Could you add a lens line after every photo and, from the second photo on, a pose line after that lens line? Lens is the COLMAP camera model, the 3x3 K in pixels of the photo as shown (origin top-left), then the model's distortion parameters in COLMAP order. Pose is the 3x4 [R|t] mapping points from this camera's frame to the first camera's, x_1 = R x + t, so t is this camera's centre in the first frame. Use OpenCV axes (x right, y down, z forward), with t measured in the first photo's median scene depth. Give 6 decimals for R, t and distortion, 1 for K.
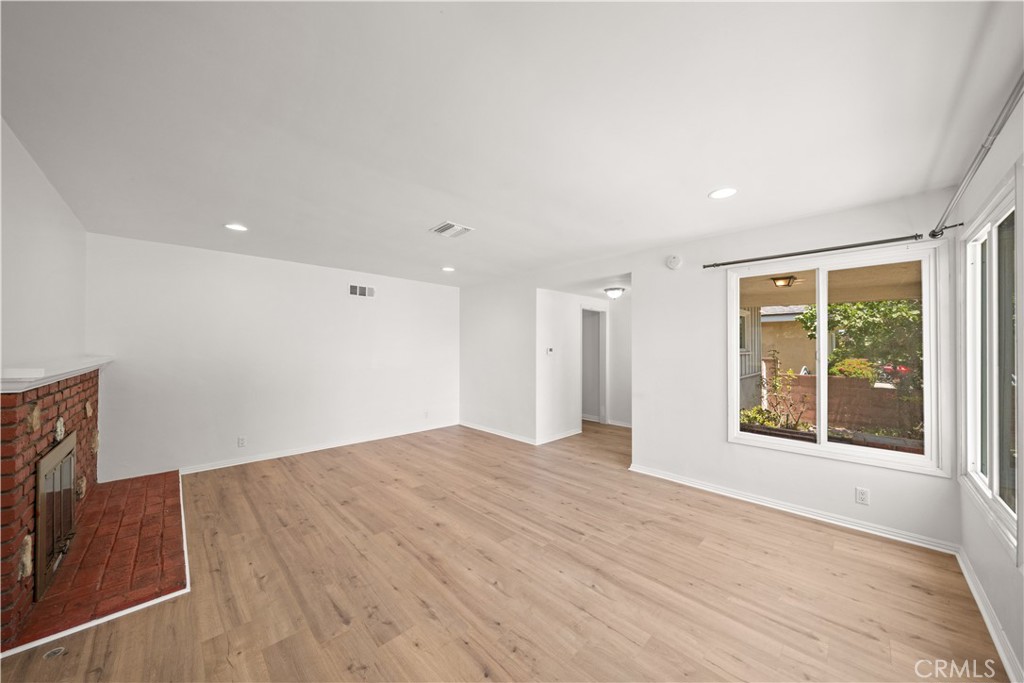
lens RADIAL K [[348.3, 0, 508.9], [0, 348.3, 341.2], [0, 0, 1]] dist [-0.006116, -0.000137]
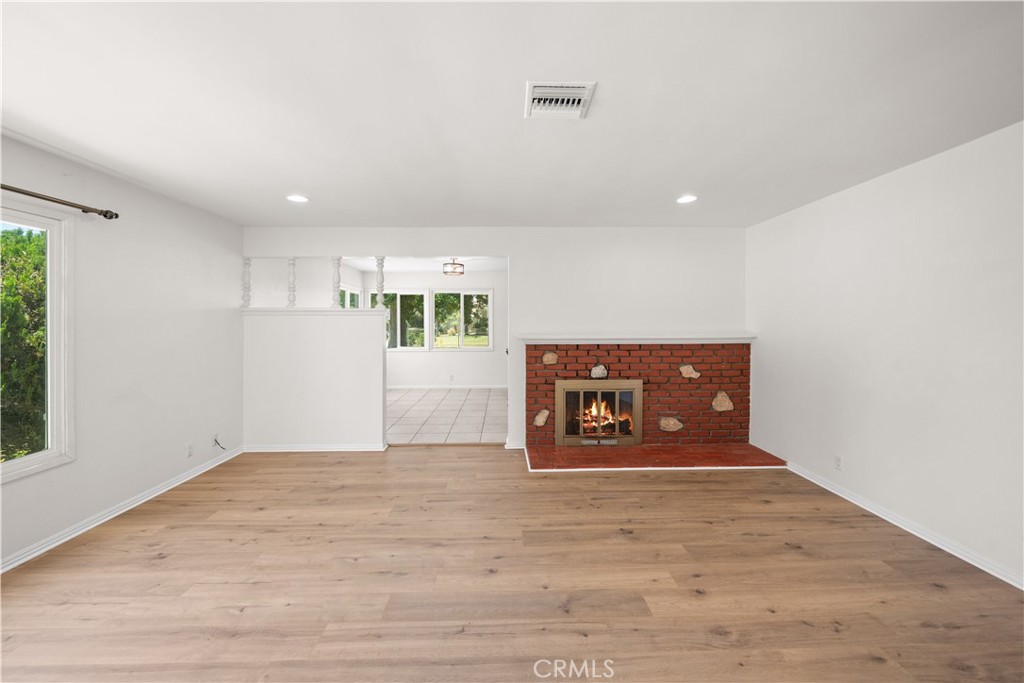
lens RADIAL K [[382.0, 0, 509.0], [0, 382.0, 324.1], [0, 0, 1]] dist [-0.003137, -0.000408]
pose [[-0.679709, 0.003186, -0.733475, 0.321202], [0.013994, 0.999865, -0.008625, 0.015556], [0.733348, -0.016127, -0.679662, 1.423384]]
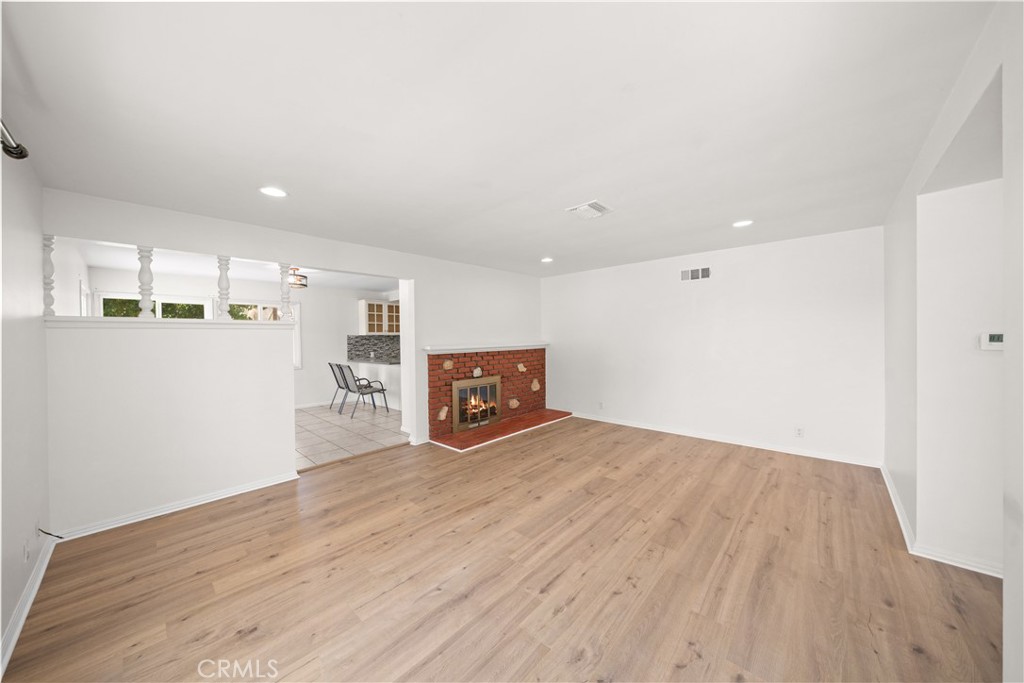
lens RADIAL K [[348.3, 0, 508.9], [0, 348.3, 341.2], [0, 0, 1]] dist [-0.006116, -0.000137]
pose [[0.053647, 0.010248, -0.998507, 0.803913], [0.030915, 0.999451, 0.011919, 0.012519], [0.998081, -0.031508, 0.053301, 0.779207]]
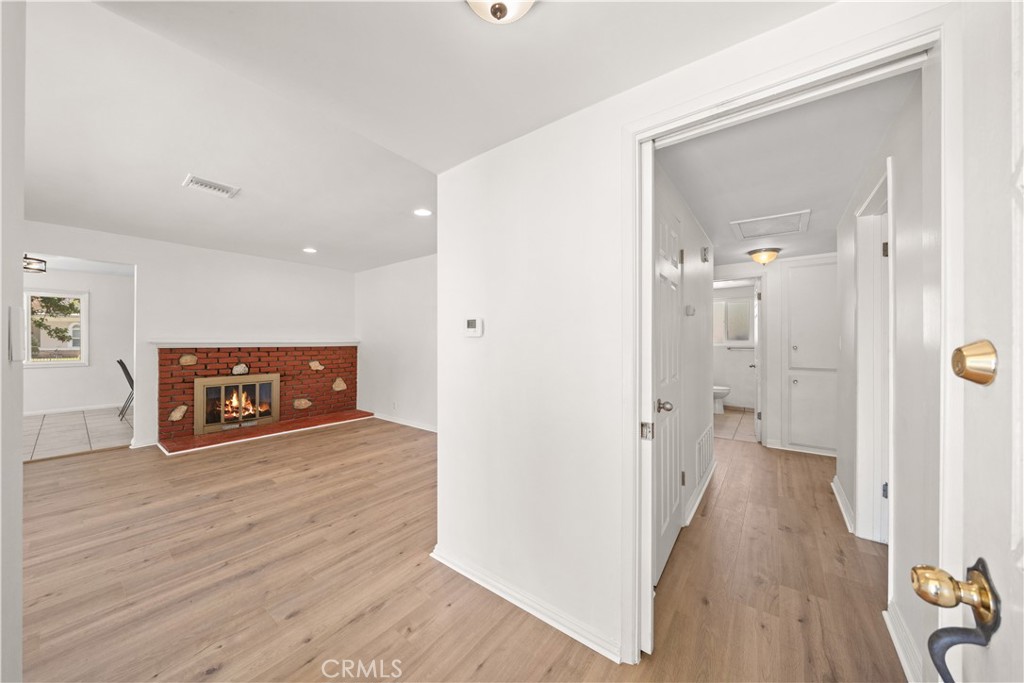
lens RADIAL K [[348.3, 0, 508.9], [0, 348.3, 341.2], [0, 0, 1]] dist [-0.006116, -0.000137]
pose [[0.144419, -0.002843, -0.989512, 0.828898], [0.016810, 0.999859, -0.000419, 0.075022], [0.989374, -0.016573, 0.144447, 1.704523]]
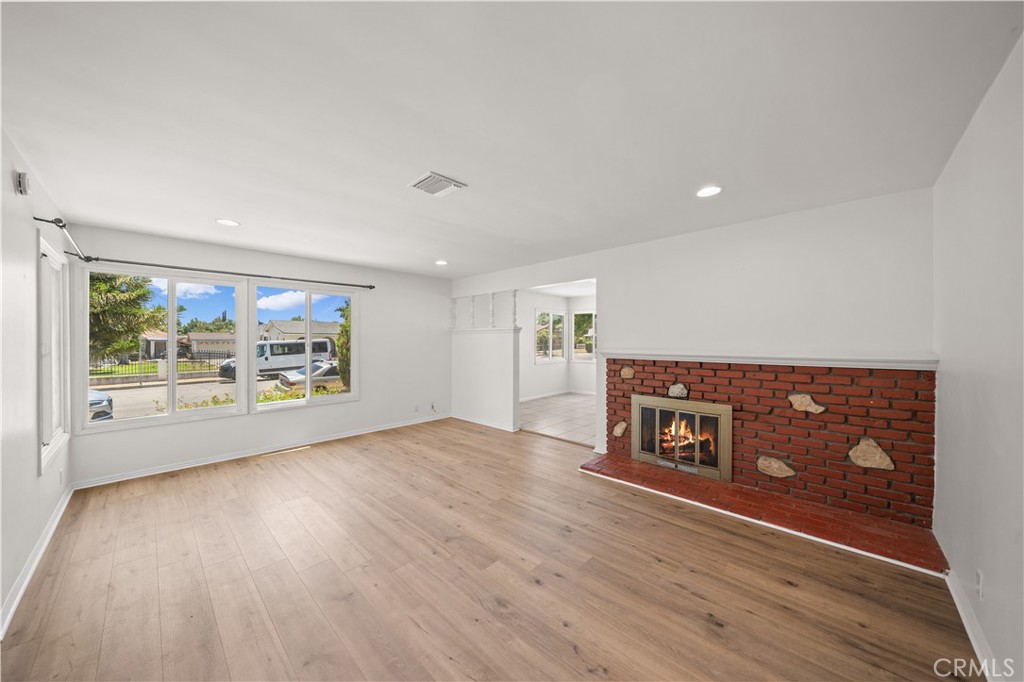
lens RADIAL K [[348.3, 0, 508.9], [0, 348.3, 340.7], [0, 0, 1]] dist [-0.006116, -0.000137]
pose [[-0.999352, -0.000200, -0.036003, -0.311071], [0.000315, 0.999898, -0.014305, 0.029015], [0.036002, -0.014307, -0.999249, 1.877649]]
